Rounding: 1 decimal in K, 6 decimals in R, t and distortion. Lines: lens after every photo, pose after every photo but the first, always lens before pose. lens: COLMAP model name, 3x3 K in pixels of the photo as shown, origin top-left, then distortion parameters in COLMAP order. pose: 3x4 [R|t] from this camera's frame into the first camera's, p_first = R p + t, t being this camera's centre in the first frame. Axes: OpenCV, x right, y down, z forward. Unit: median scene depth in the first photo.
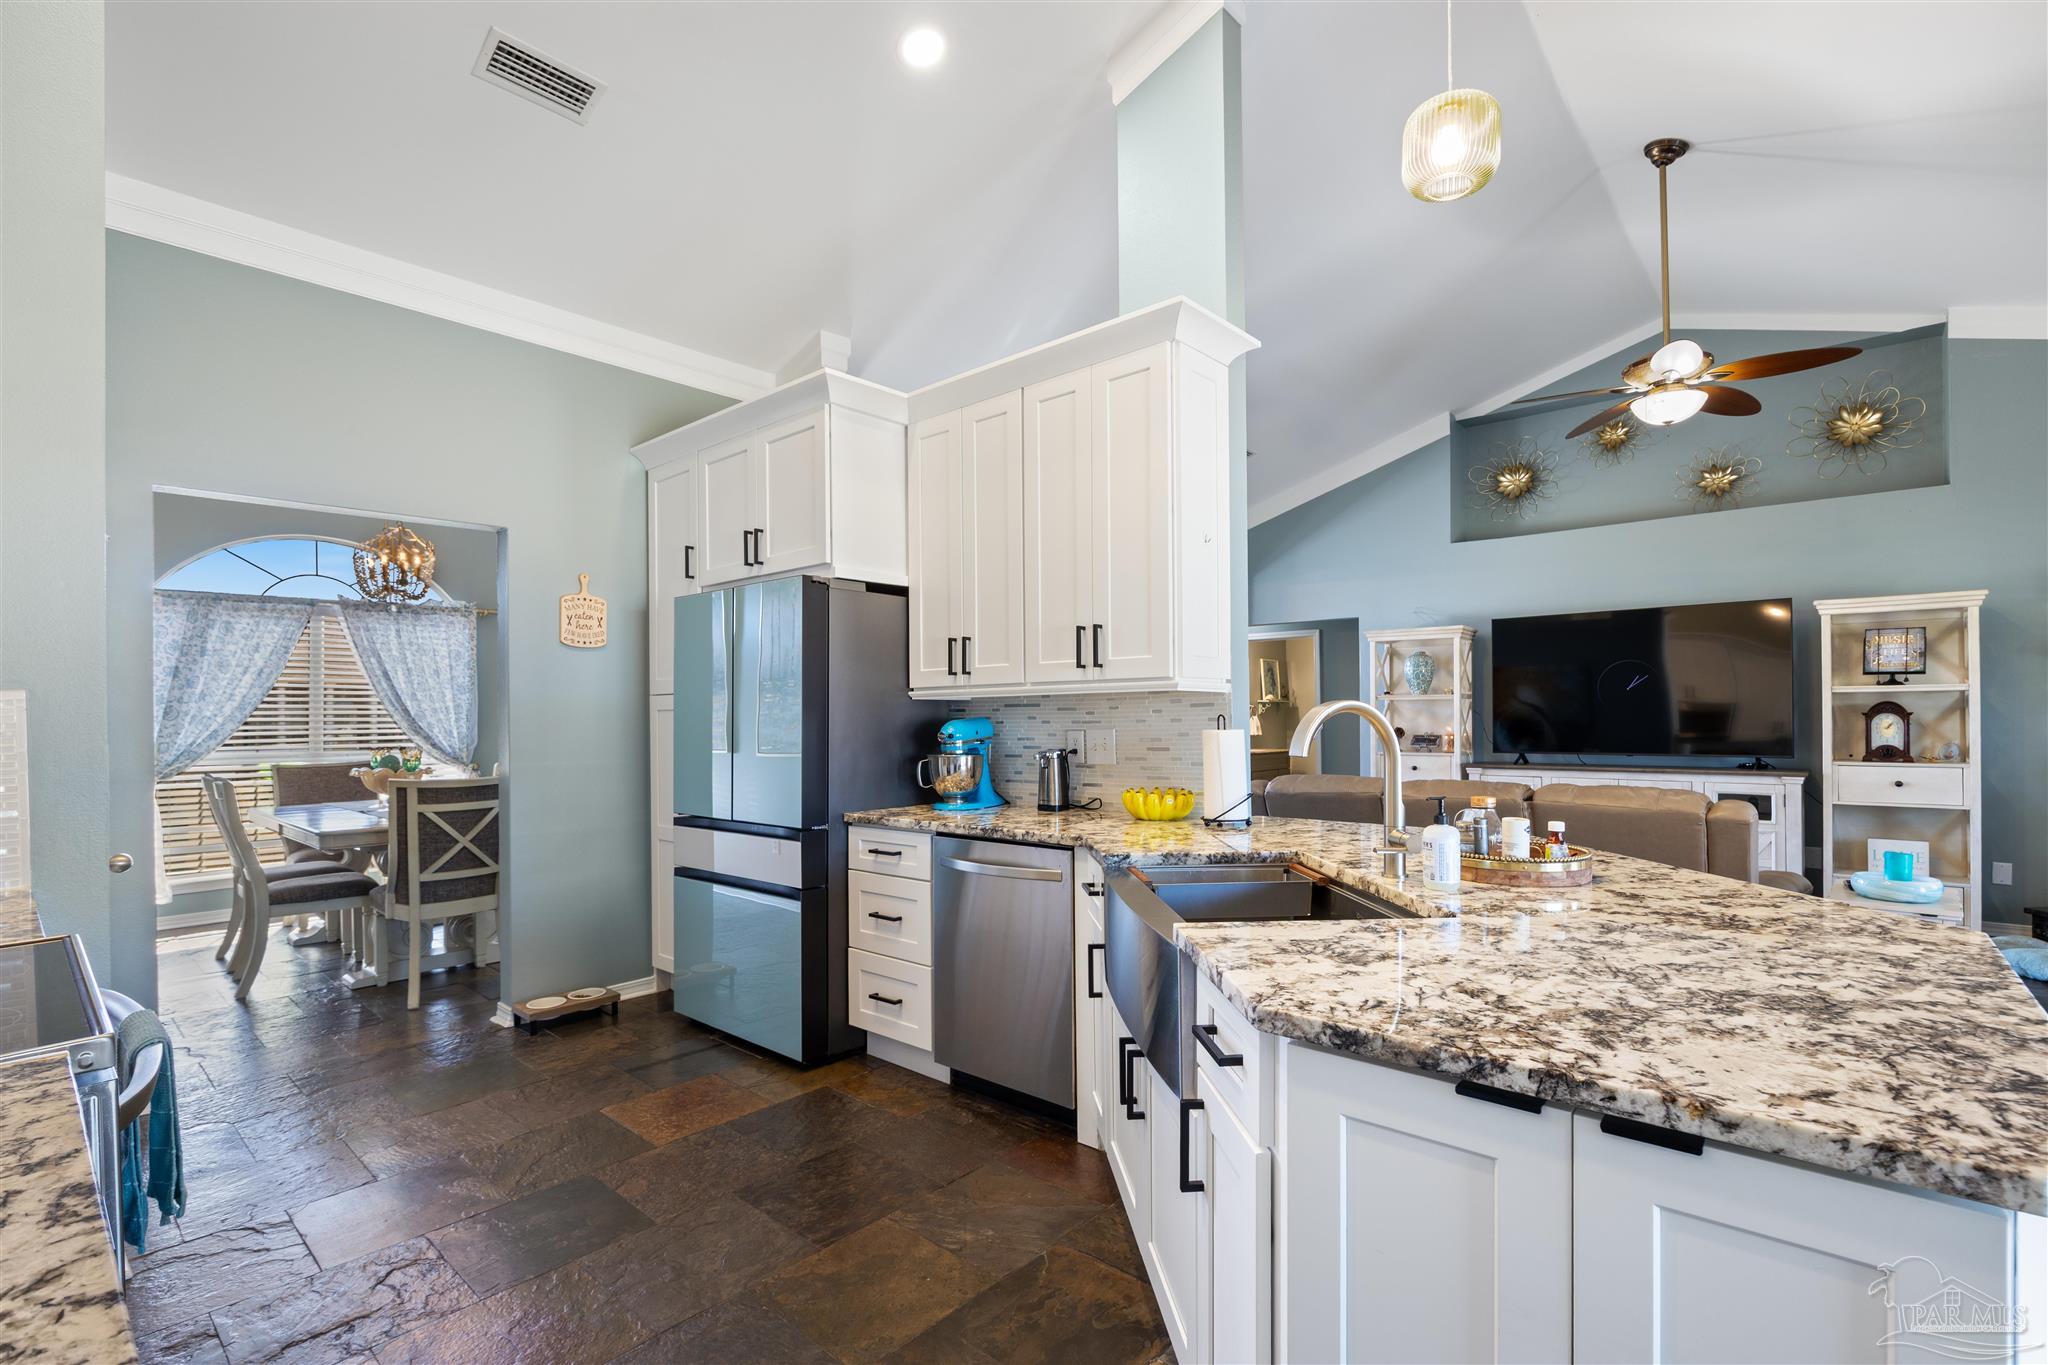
lens RADIAL K [[928.2, 0, 1026.9], [0, 928.2, 718.6], [0, 0, 1]] dist [-0.004204, -0.000160]
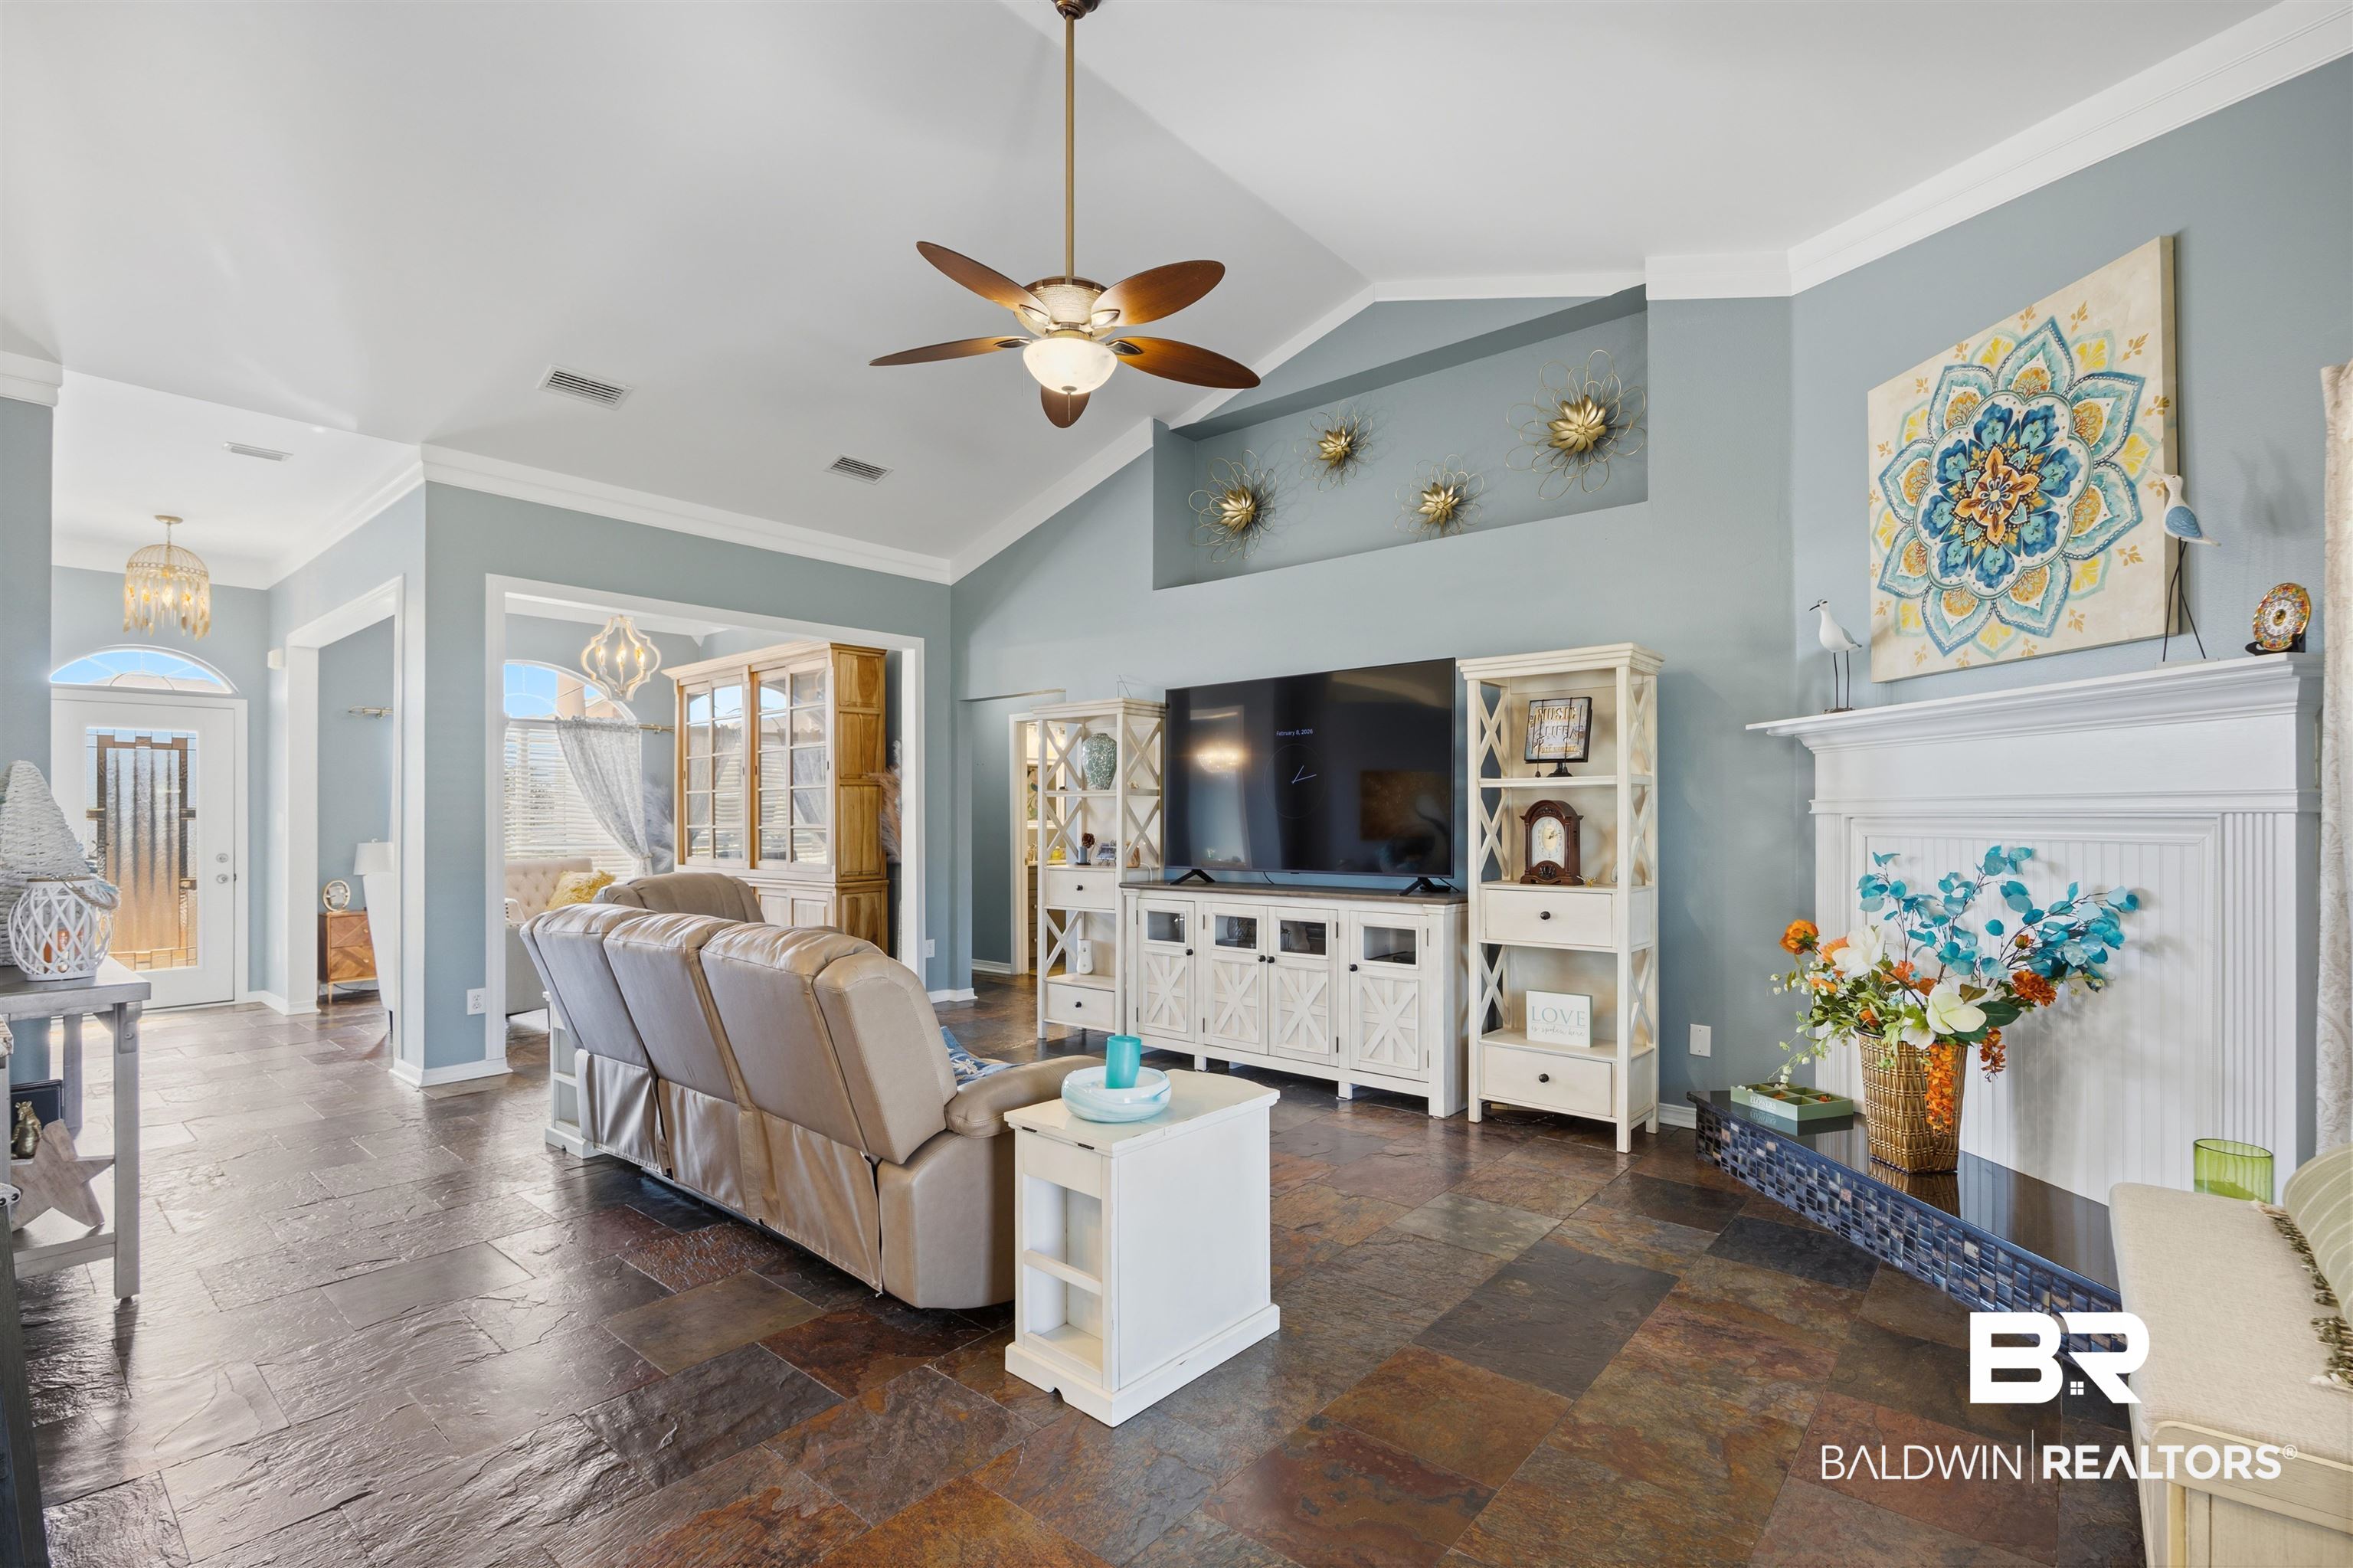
lens RADIAL K [[1054.2, 0, 1170.6], [0, 1054.2, 808.8], [0, 0, 1]] dist [-0.015436, 0.000507]
pose [[0.999723, 0.002373, 0.023412, 0.610440], [-0.002218, 0.999976, -0.006637, -0.005629], [-0.023427, 0.006584, 0.999704, 0.188112]]
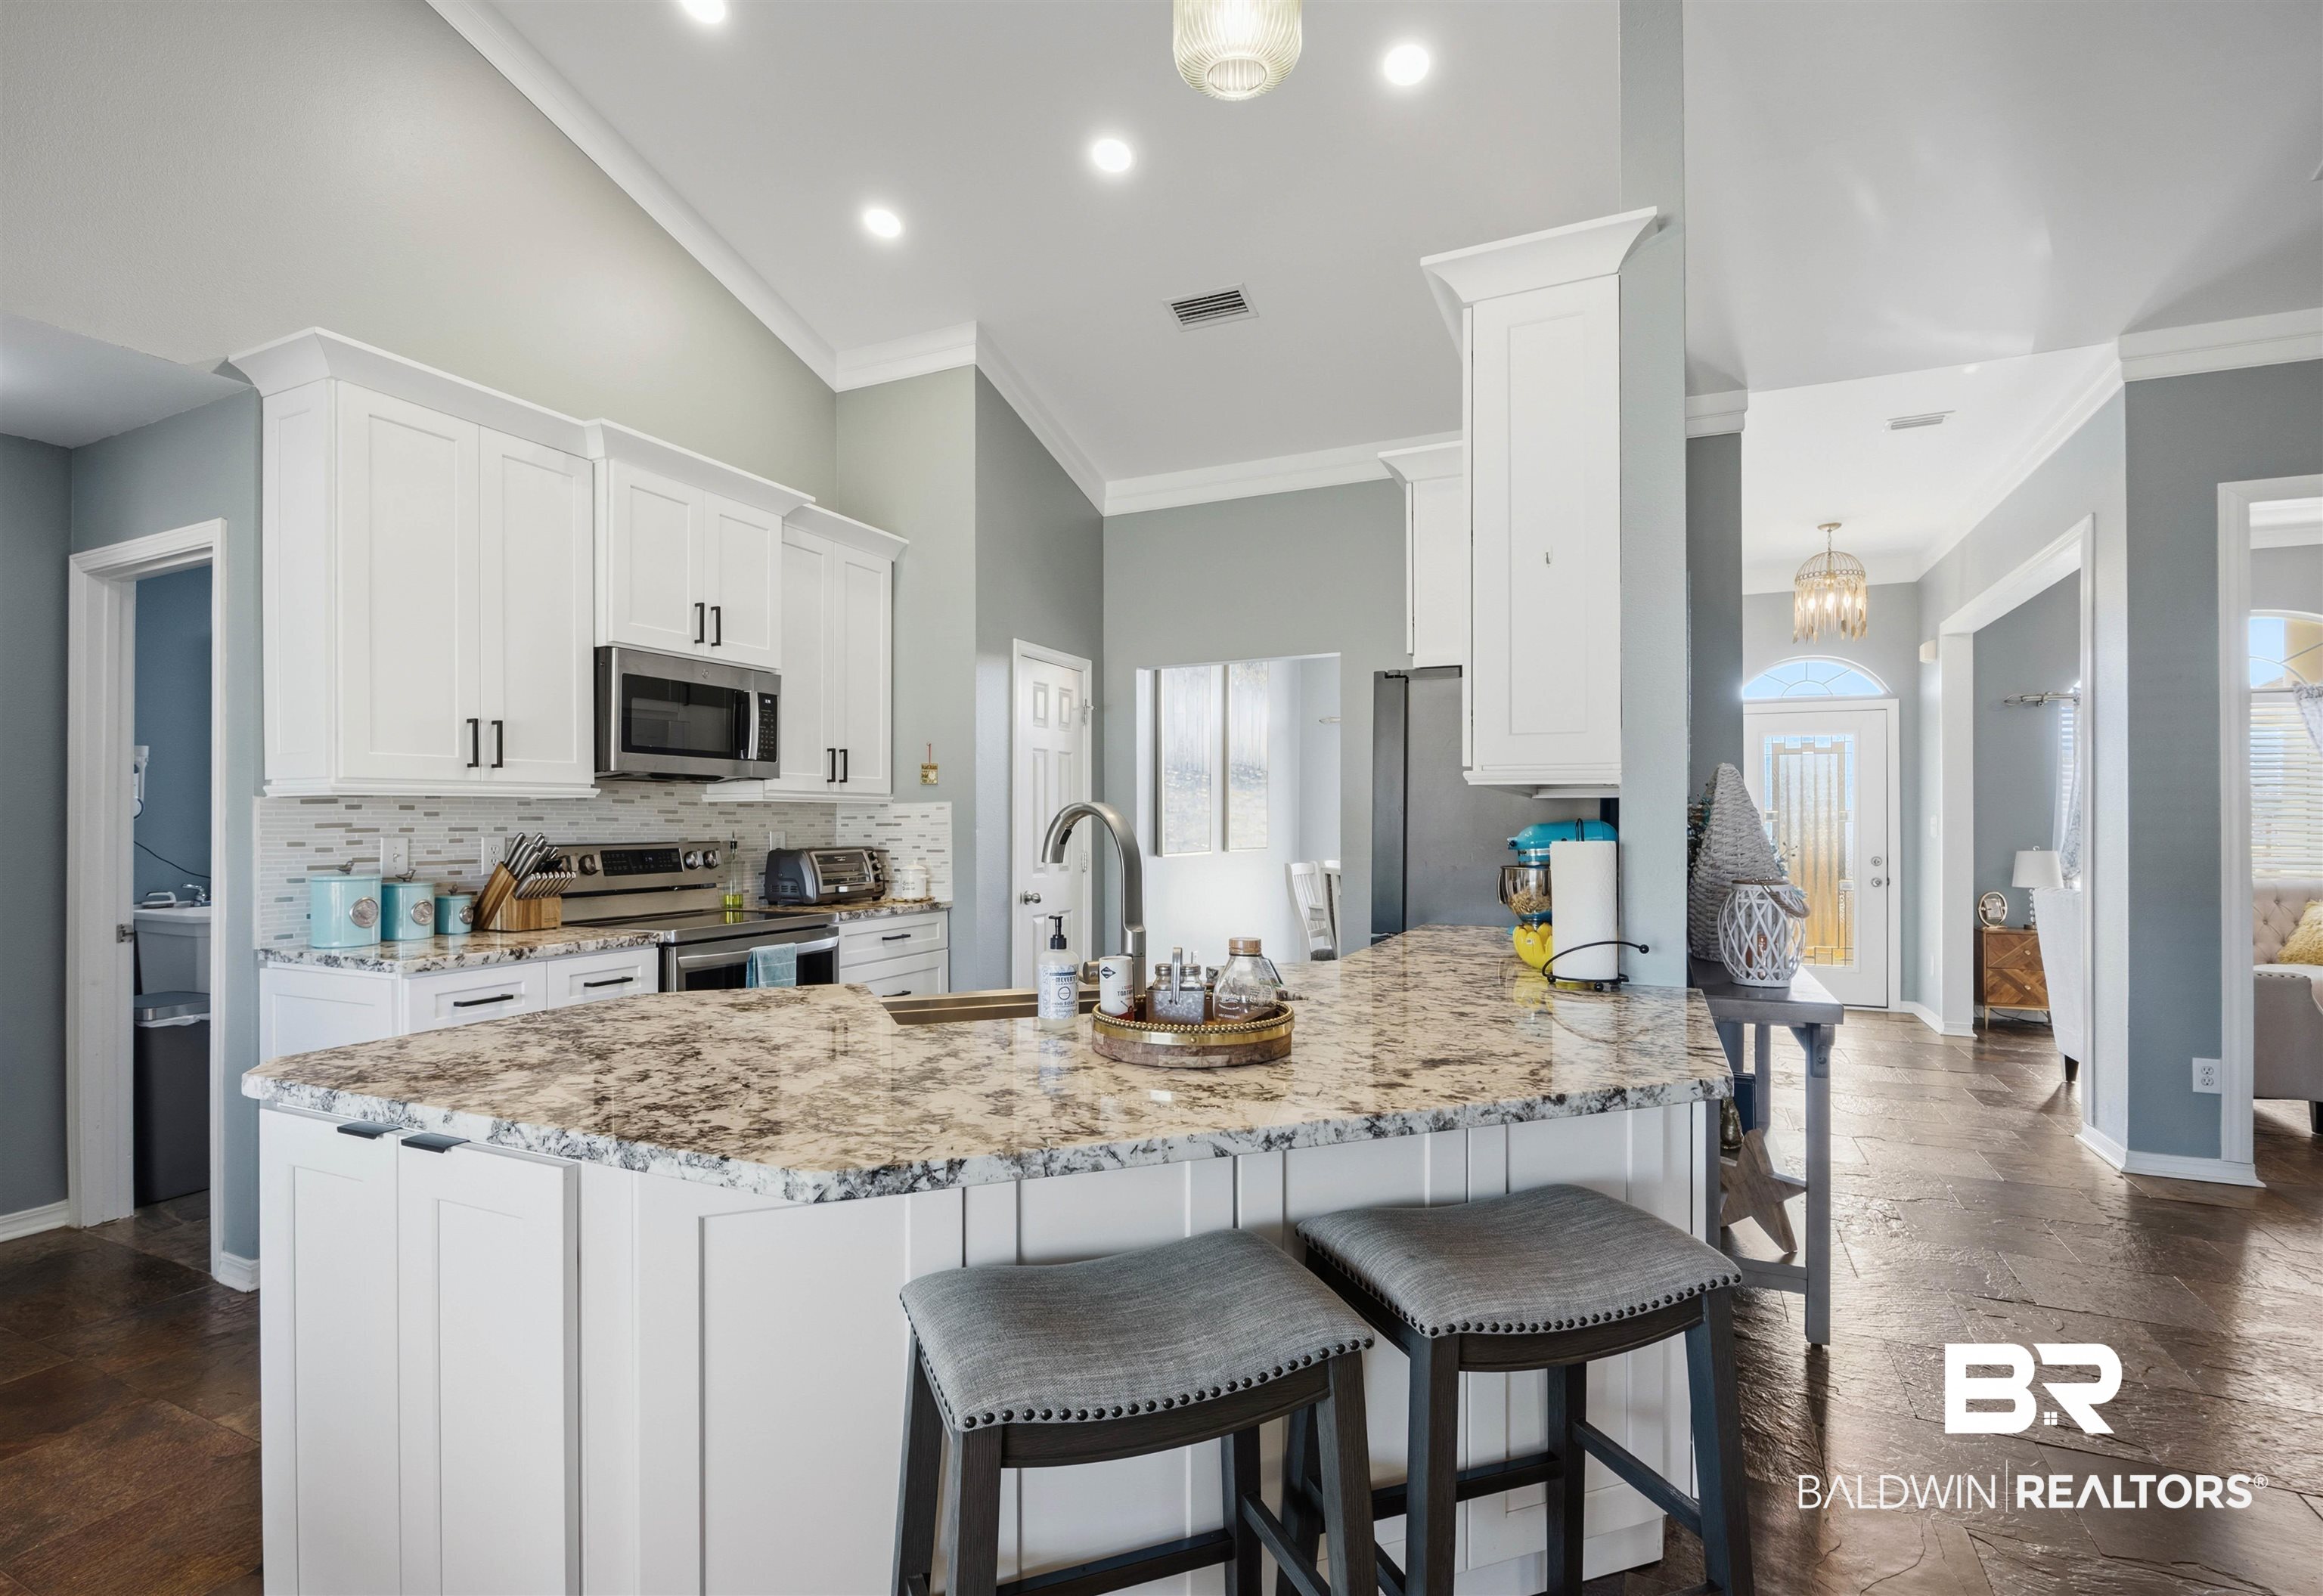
lens RADIAL K [[1101.5, 0, 1161.5], [0, 1101.5, 798.0], [0, 0, 1]] dist [-0.000436, -0.000190]
pose [[0.287975, -0.009475, -0.957591, 0.494680], [-0.007795, 0.999895, -0.012238, -0.004680], [0.957606, 0.010988, 0.287871, 0.288722]]
